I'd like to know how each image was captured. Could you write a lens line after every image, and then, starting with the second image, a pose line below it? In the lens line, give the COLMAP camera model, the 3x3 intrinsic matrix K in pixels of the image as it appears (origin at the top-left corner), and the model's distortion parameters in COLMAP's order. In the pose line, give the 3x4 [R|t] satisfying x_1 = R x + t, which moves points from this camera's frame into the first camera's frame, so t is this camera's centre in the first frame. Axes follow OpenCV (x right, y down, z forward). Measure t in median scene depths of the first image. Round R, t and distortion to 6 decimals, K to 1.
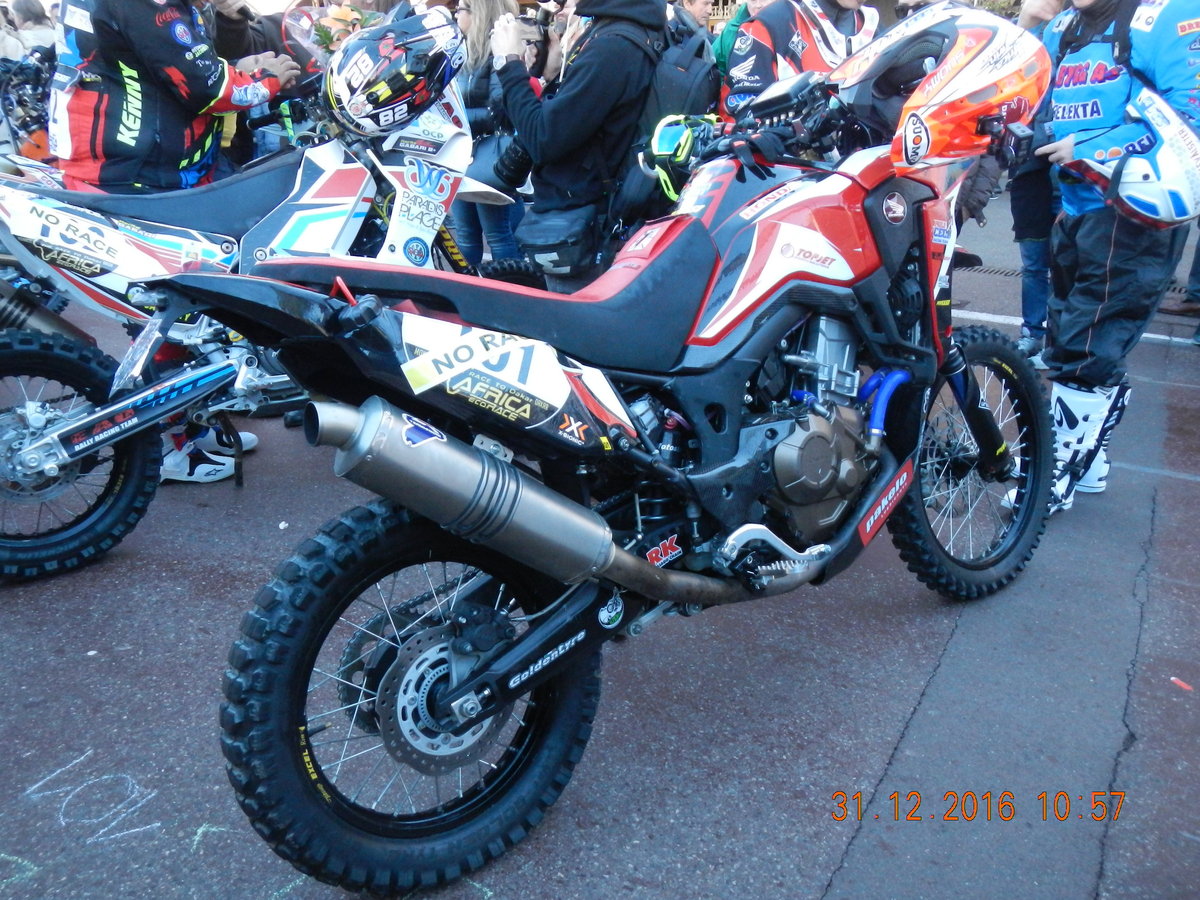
lens RADIAL K [[980.4, 0, 623.6], [0, 980.4, 448.8], [0, 0, 1]] dist [-0.008143, 0.009860]
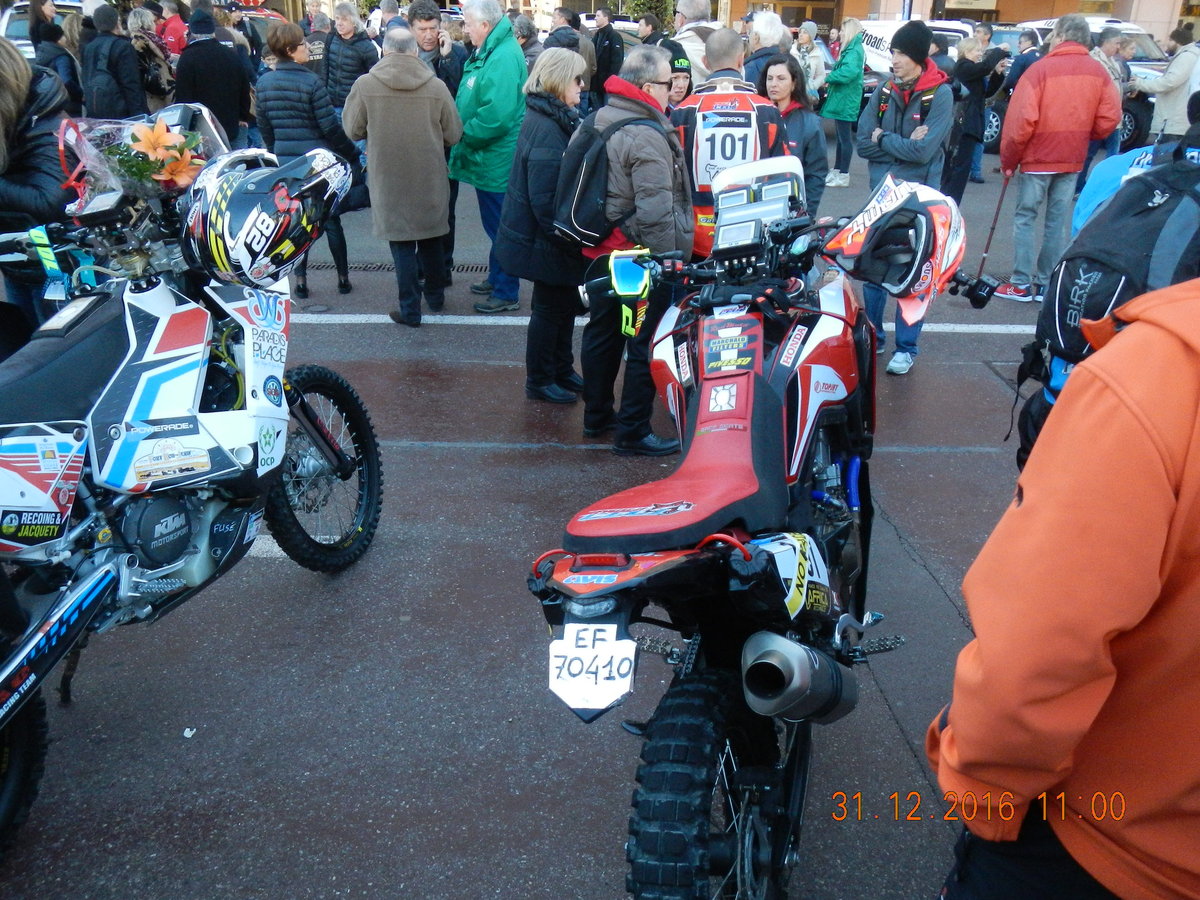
lens RADIAL K [[980.4, 0, 623.6], [0, 980.4, 448.8], [0, 0, 1]] dist [-0.008143, 0.009860]
pose [[0.829862, -0.196934, 0.522060, -0.626887], [0.173563, 0.980335, 0.093914, -0.262813], [-0.530288, 0.012675, 0.847723, 0.099500]]
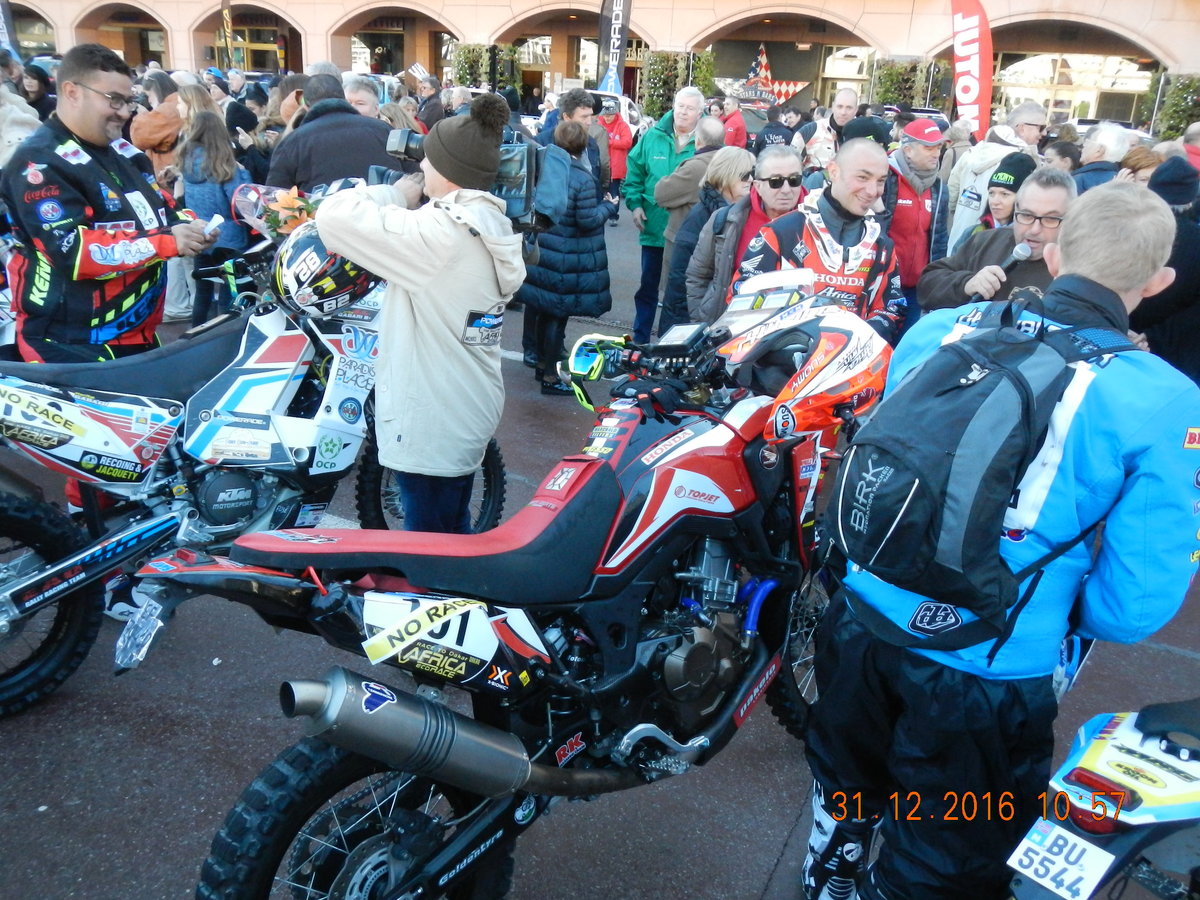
lens RADIAL K [[974.1, 0, 620.1], [0, 974.1, 449.6], [0, 0, 1]] dist [-0.000366, -0.003236]
pose [[0.995044, 0.029303, 0.095021, -0.019409], [-0.027485, 0.999414, -0.020384, -0.211720], [-0.095562, 0.017671, 0.995267, -0.168779]]
